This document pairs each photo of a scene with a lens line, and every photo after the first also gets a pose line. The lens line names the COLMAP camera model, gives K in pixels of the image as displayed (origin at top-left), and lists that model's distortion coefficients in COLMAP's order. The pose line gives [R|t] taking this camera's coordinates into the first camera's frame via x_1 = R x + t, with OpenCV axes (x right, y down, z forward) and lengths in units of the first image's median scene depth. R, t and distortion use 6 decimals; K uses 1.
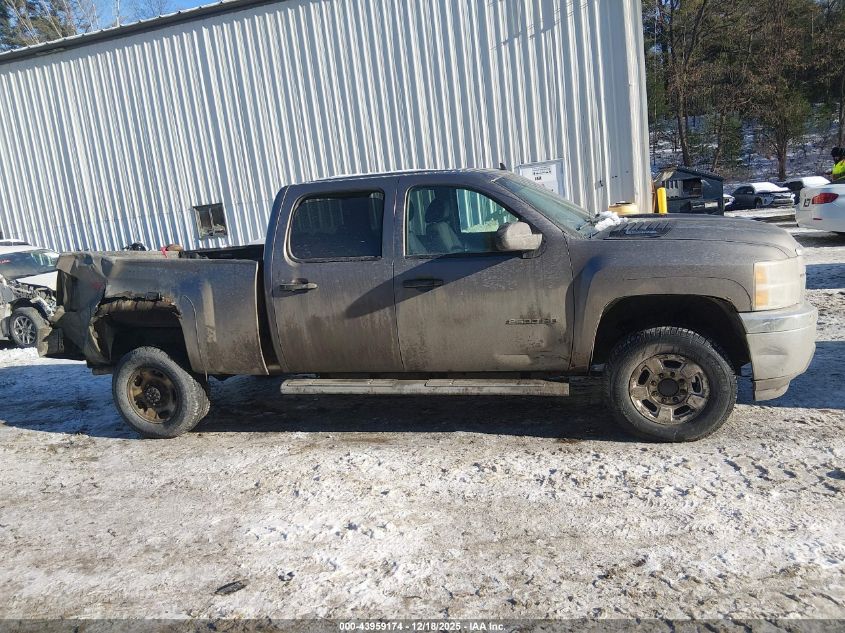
lens RADIAL K [[631.2, 0, 423.4], [0, 631.2, 313.6], [0, 0, 1]] dist [0.120854, -0.191619]
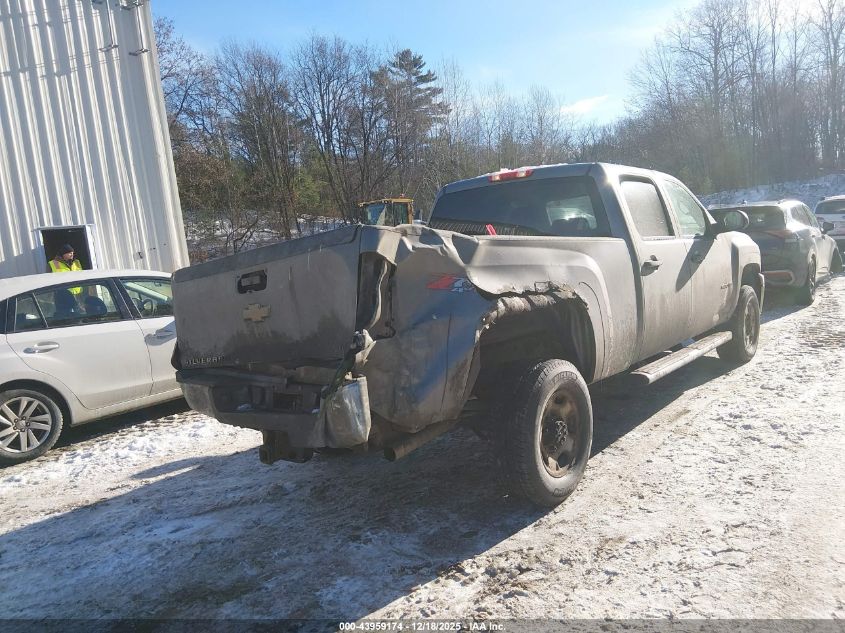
lens RADIAL K [[631.2, 0, 423.4], [0, 631.2, 313.6], [0, 0, 1]] dist [0.120854, -0.191619]
pose [[0.398708, -0.029933, 0.916589, -1.225821], [0.198036, 0.978696, -0.054183, 0.013599], [-0.895440, 0.203121, 0.396142, 0.941939]]
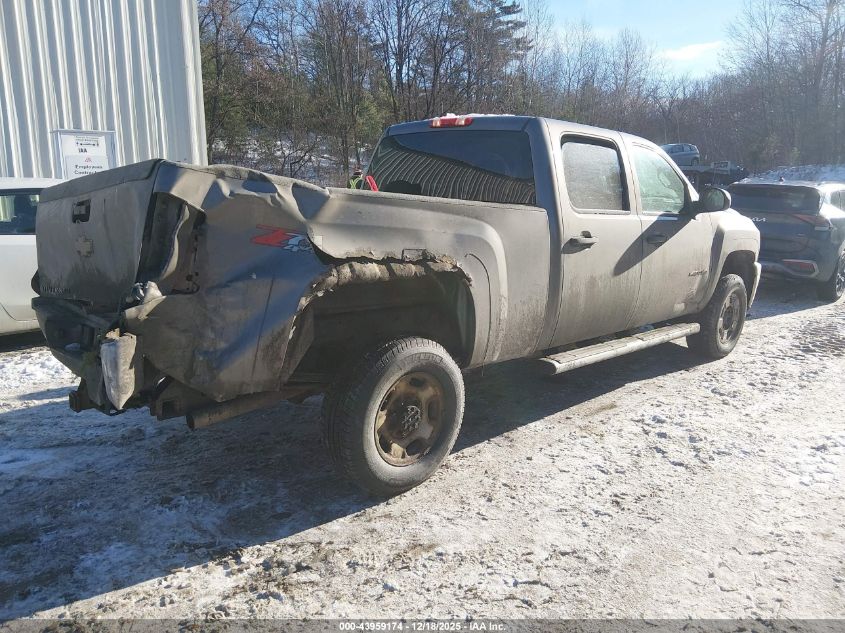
lens RADIAL K [[631.2, 0, 423.4], [0, 631.2, 313.6], [0, 0, 1]] dist [0.120854, -0.191619]
pose [[0.485155, -0.059723, 0.872386, -1.051832], [0.076915, 0.996713, 0.025460, 0.014971], [-0.871039, 0.054748, 0.488154, 0.776648]]
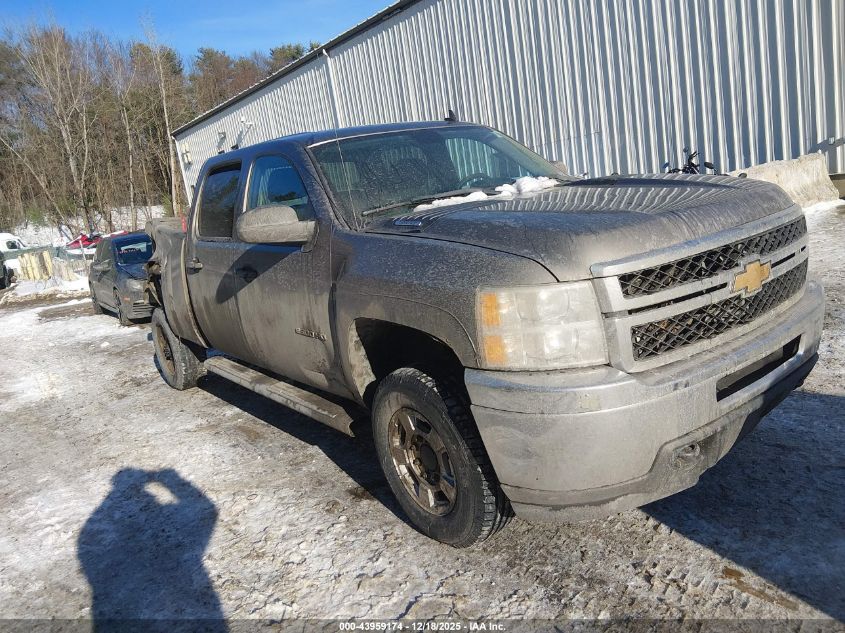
lens RADIAL K [[631.2, 0, 423.4], [0, 631.2, 313.6], [0, 0, 1]] dist [0.120854, -0.191619]
pose [[0.794364, 0.104223, -0.598434, 0.661682], [-0.041092, 0.992134, 0.118245, -0.097510], [0.606051, -0.069338, 0.792398, 0.421307]]
